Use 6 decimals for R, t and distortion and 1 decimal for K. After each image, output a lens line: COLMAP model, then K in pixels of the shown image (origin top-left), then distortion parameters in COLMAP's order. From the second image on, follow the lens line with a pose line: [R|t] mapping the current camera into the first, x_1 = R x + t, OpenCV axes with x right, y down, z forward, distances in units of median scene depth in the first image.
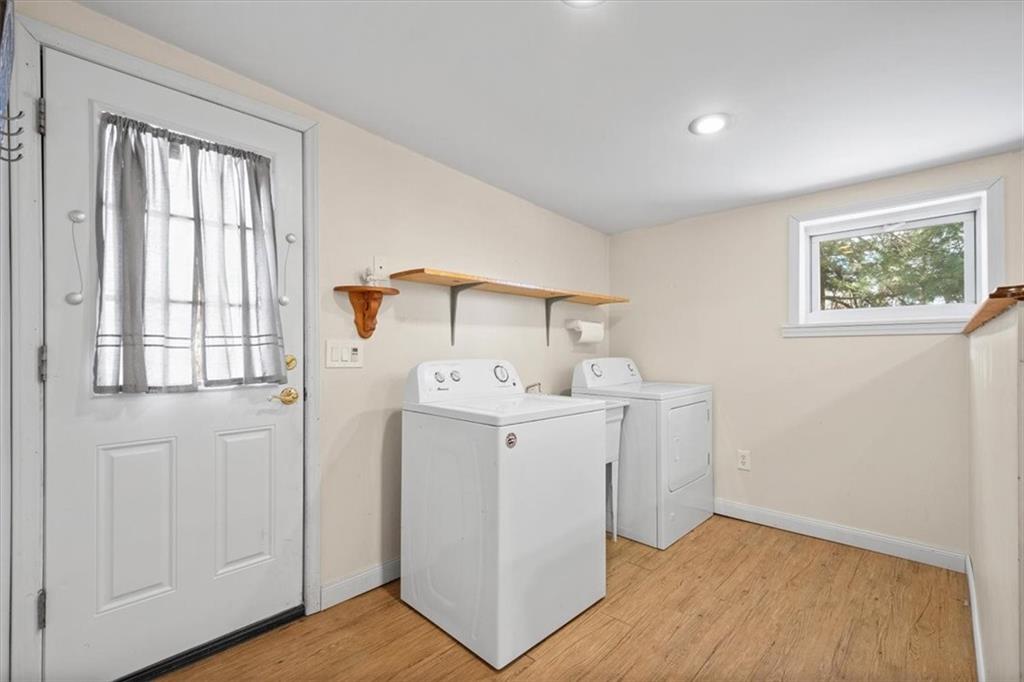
lens RADIAL K [[457.3, 0, 513.8], [0, 457.3, 346.7], [0, 0, 1]] dist [0.003857, 0.000583]
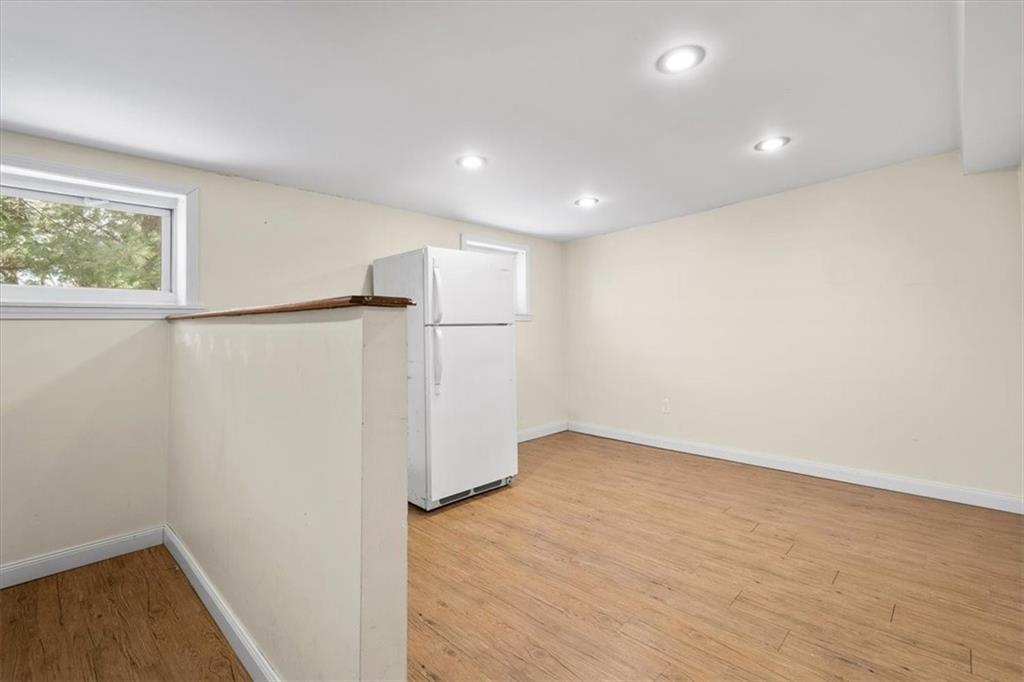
lens RADIAL K [[457.3, 0, 535.7], [0, 457.3, 314.1], [0, 0, 1]] dist [0.003857, 0.000583]
pose [[-0.022652, 0.031938, 0.999233, -0.128404], [0.002618, 0.999488, -0.031887, -0.005317], [-0.999740, 0.001893, -0.022724, 0.158749]]
